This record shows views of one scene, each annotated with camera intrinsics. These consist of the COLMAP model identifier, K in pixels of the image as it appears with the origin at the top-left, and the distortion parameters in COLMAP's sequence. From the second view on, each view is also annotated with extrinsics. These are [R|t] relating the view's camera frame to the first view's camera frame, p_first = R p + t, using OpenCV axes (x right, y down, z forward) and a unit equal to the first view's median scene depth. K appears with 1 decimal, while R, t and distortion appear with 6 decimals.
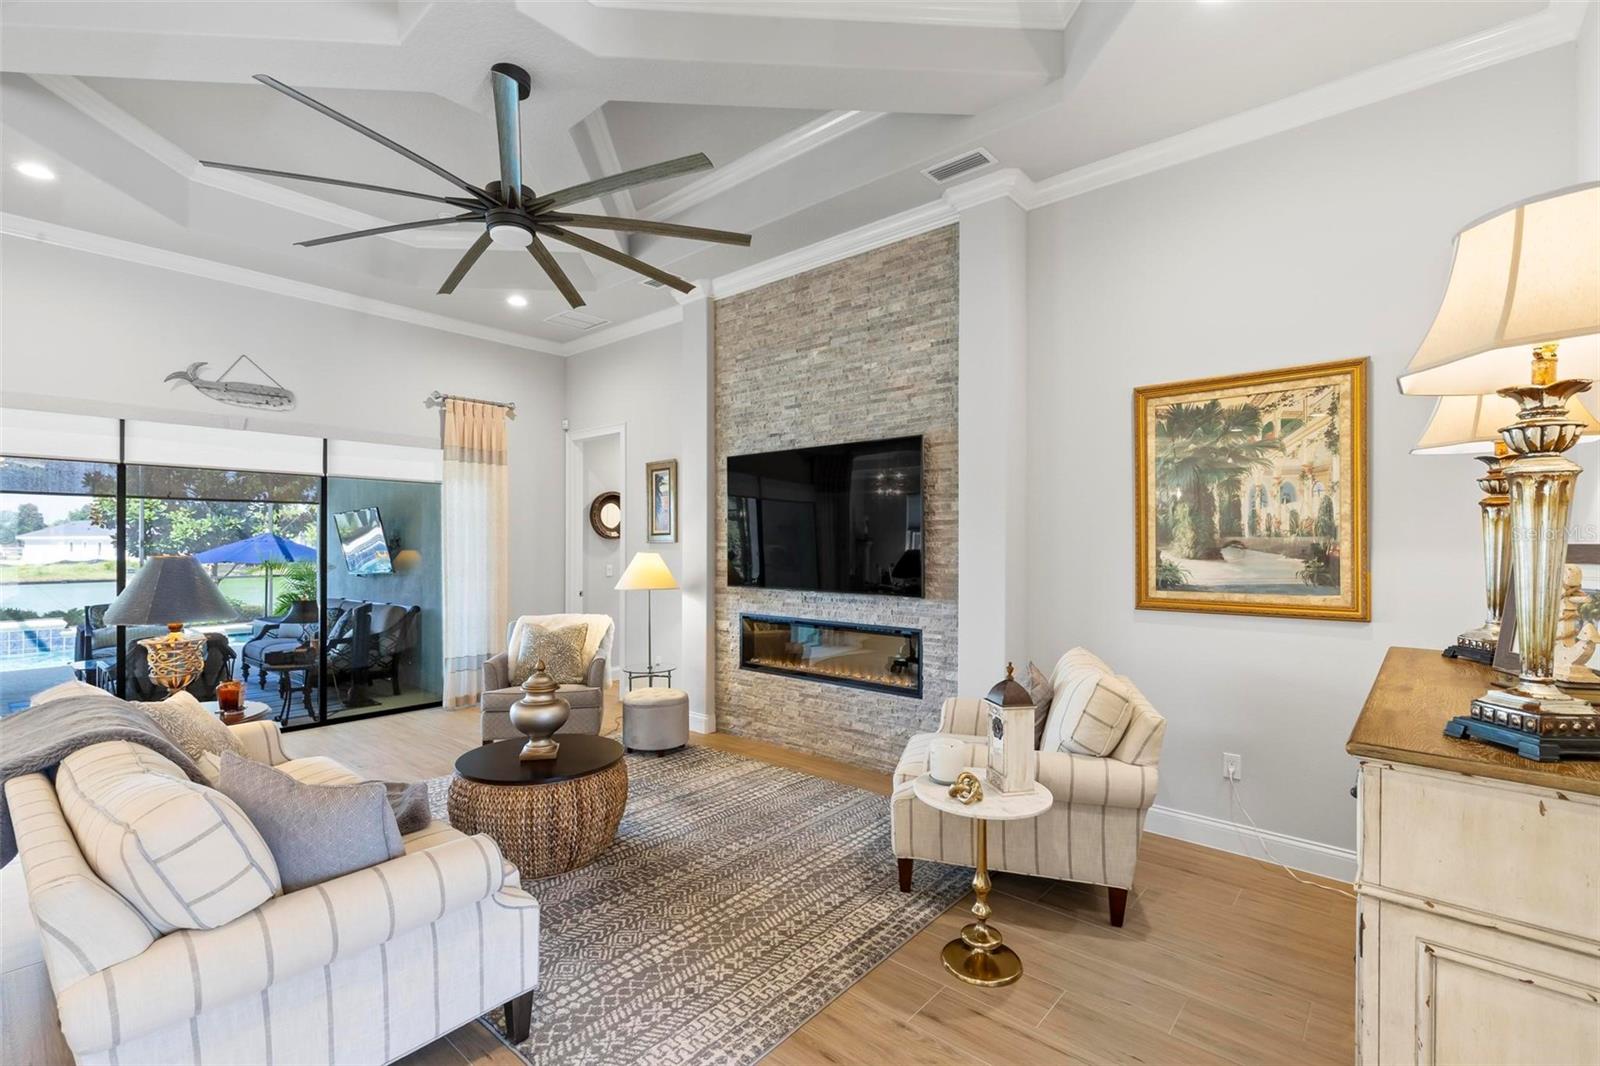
lens RADIAL K [[731.9, 0, 791.3], [0, 731.9, 539.8], [0, 0, 1]] dist [0.022049, -0.003374]
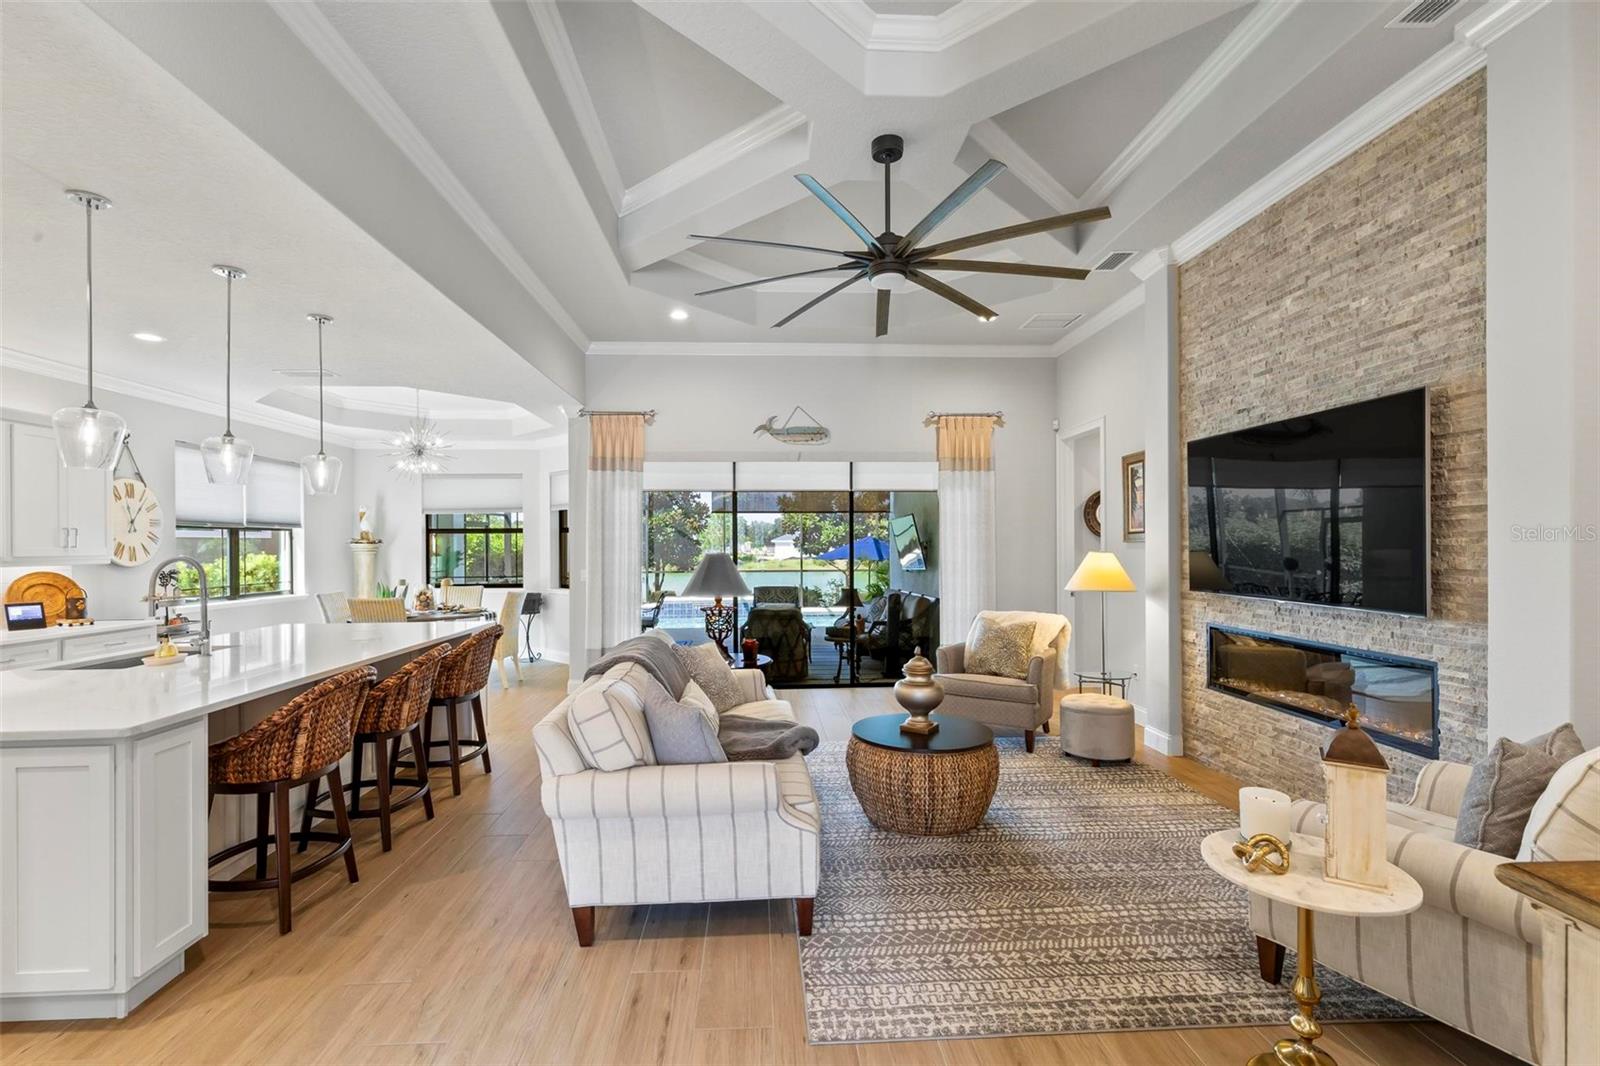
lens RADIAL K [[731.9, 0, 779.6], [0, 731.9, 544.2], [0, 0, 1]] dist [0.022049, -0.003374]
pose [[0.689050, -0.004469, -0.724700, 0.262026], [0.008549, 0.999962, 0.001963, 0.002076], [0.724664, -0.007548, 0.689061, 0.051755]]
